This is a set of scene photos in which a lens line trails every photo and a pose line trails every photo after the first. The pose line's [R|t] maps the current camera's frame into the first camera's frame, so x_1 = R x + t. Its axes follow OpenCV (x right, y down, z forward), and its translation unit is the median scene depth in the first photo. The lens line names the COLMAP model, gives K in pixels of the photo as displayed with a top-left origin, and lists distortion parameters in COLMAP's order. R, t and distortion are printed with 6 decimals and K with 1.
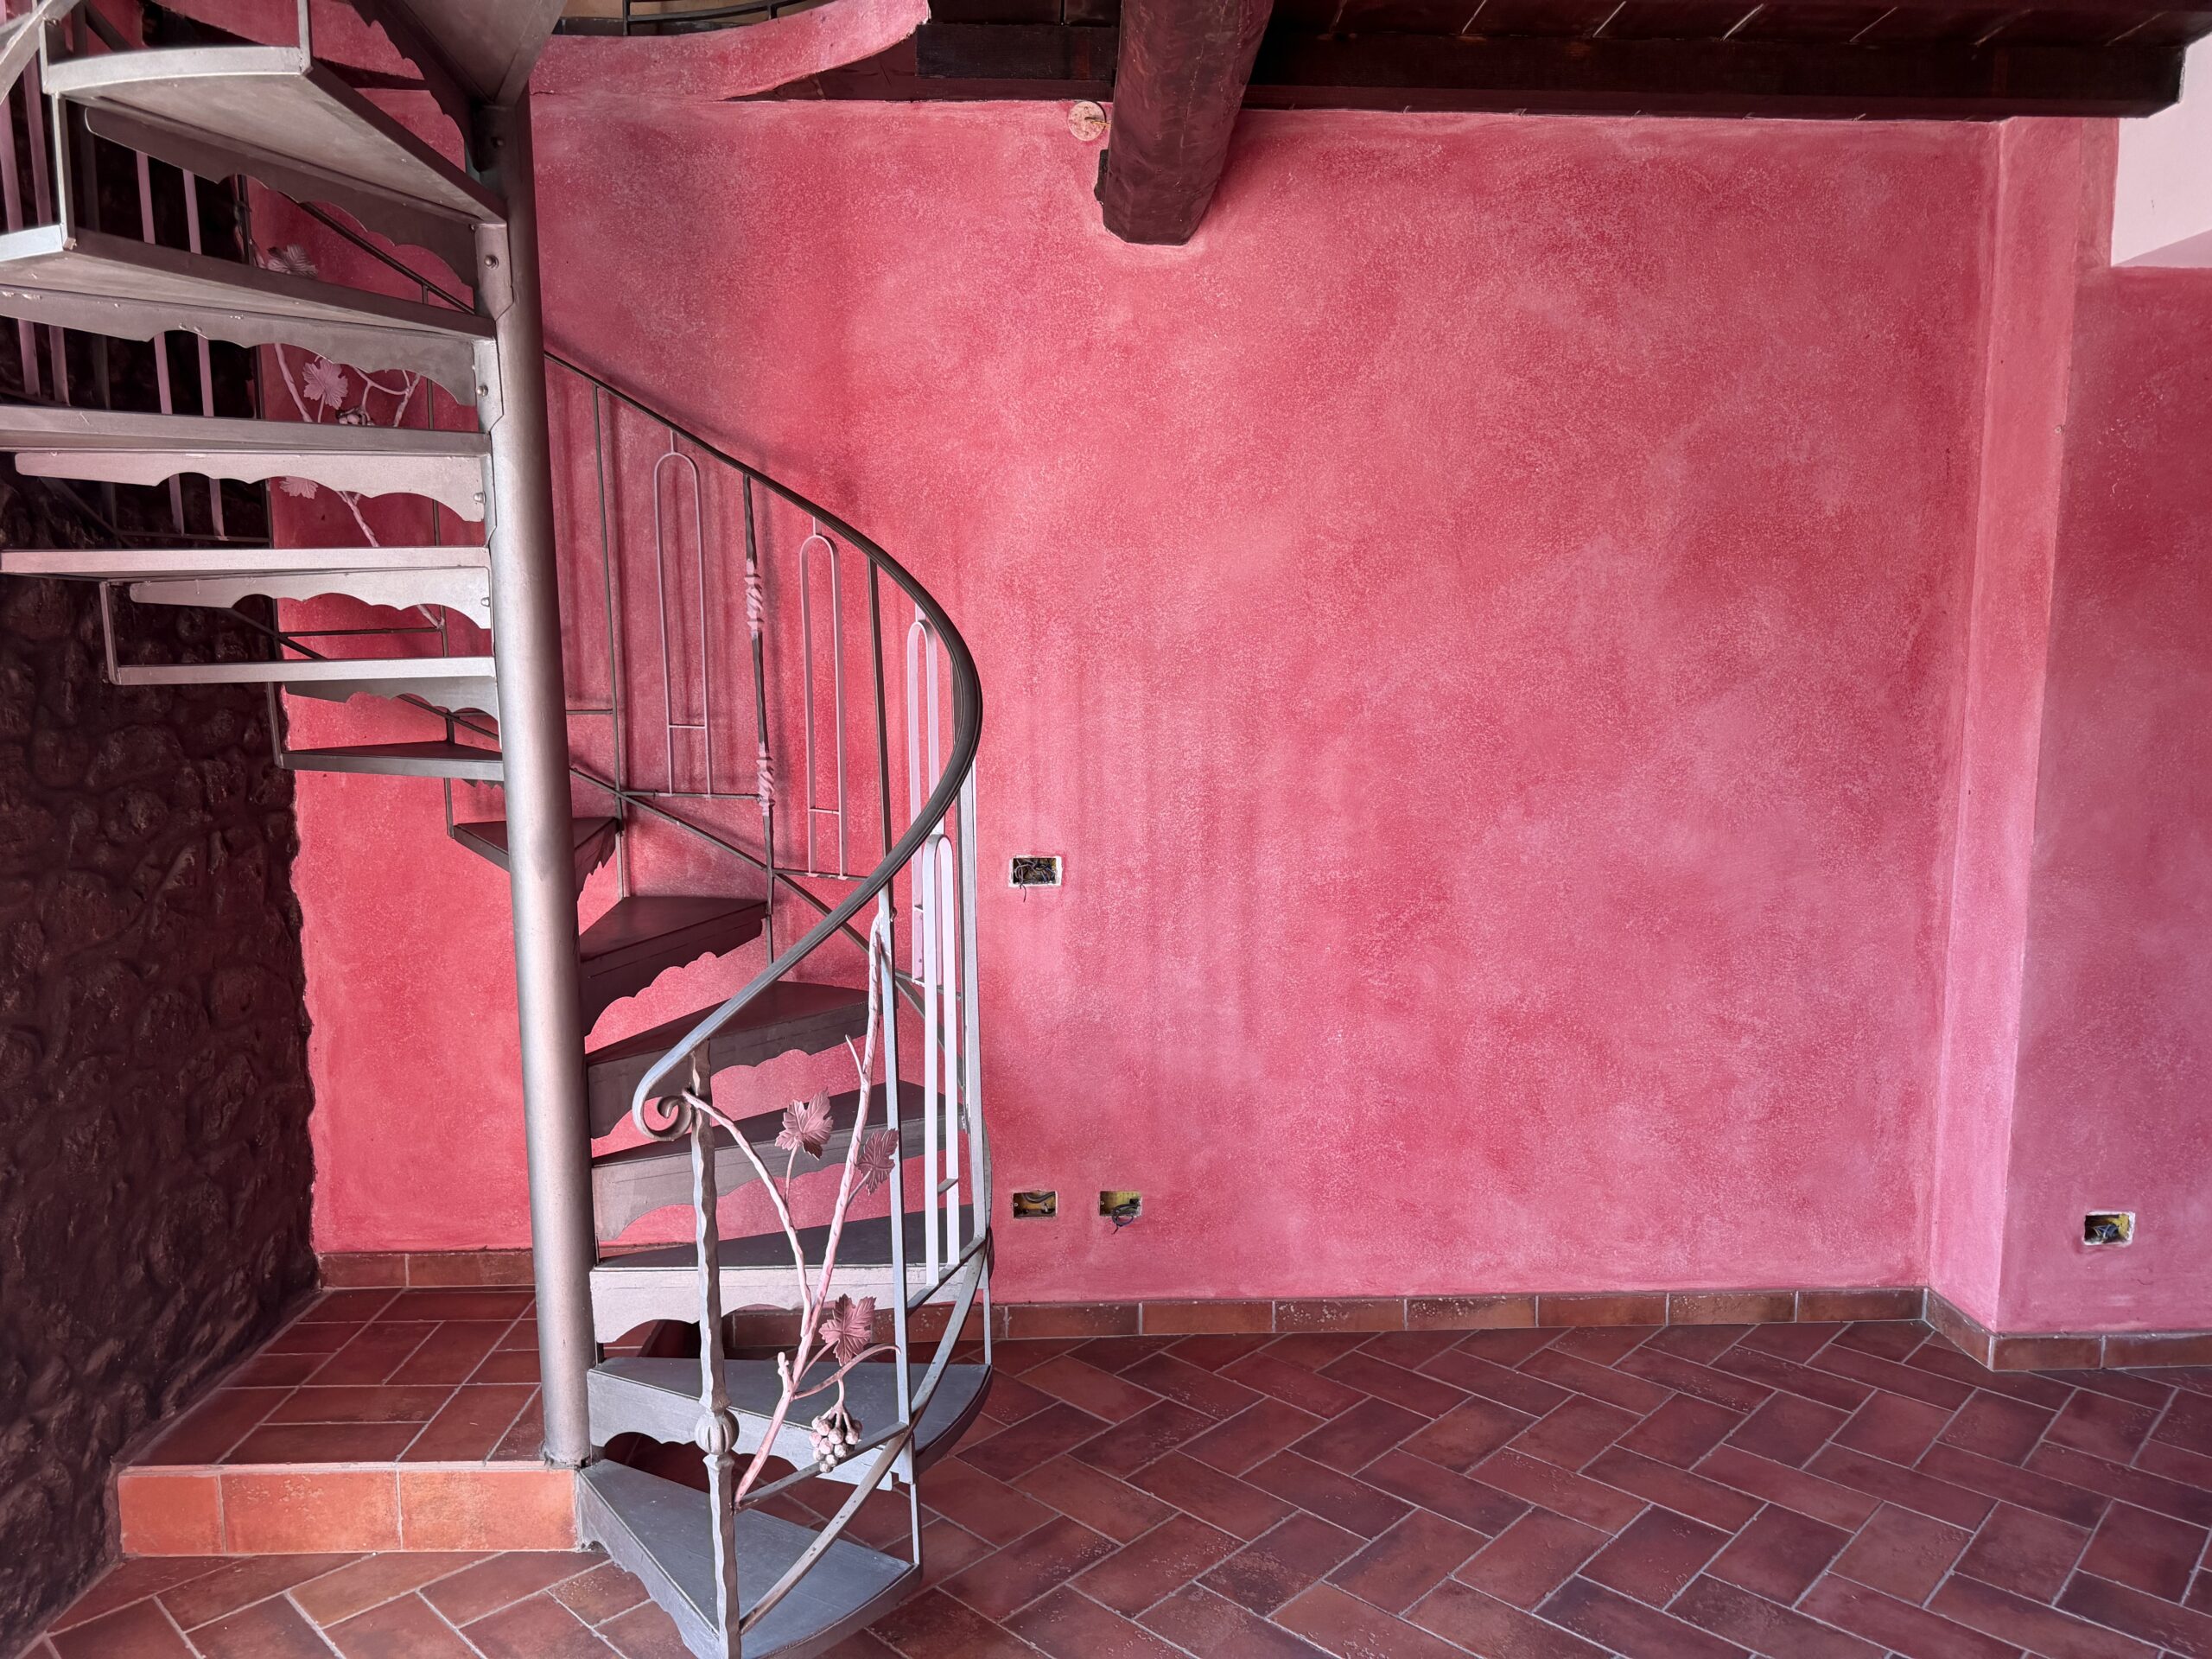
lens RADIAL K [[1600.1, 0, 1120.5], [0, 1600.1, 851.4], [0, 0, 1]] dist [0.046800, -0.076223]
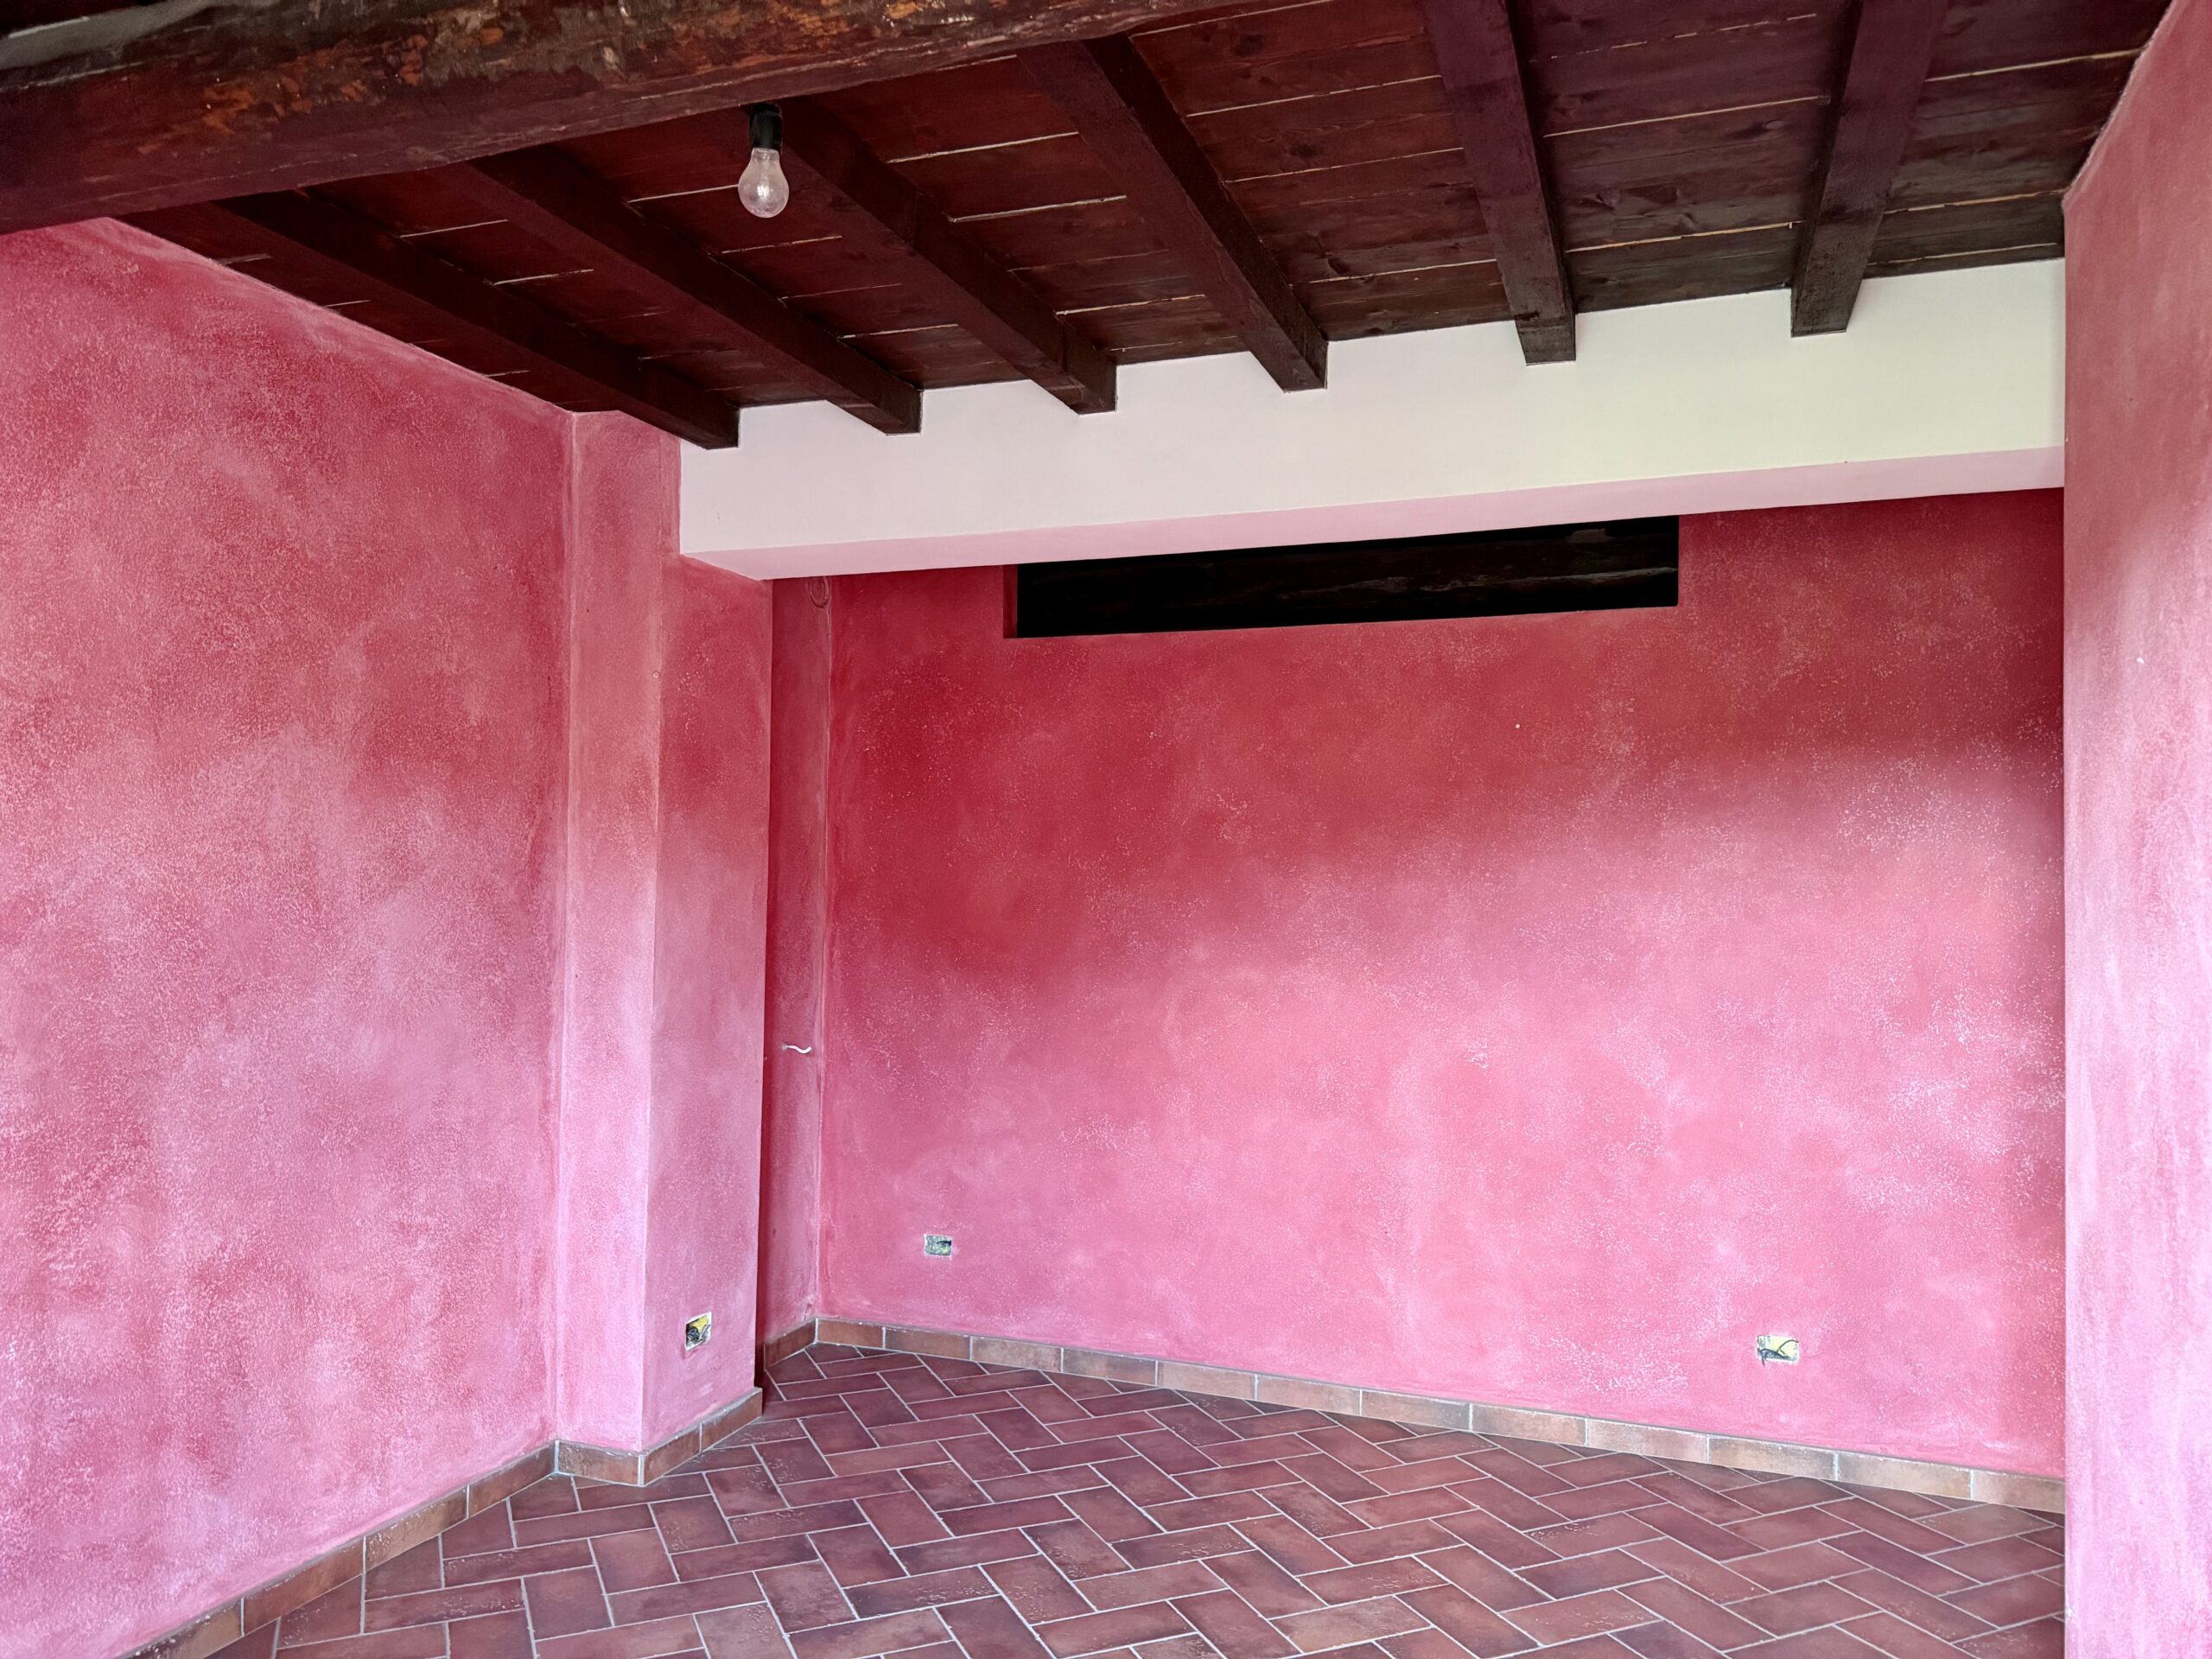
lens RADIAL K [[1600.1, 0, 1118.4], [0, 1600.1, 833.1], [0, 0, 1]] dist [0.046800, -0.076223]
pose [[0.354237, 0.027687, 0.934746, -0.405356], [0.109920, 0.991400, -0.071021, -0.014239], [-0.928673, 0.127905, 0.348147, 0.238881]]
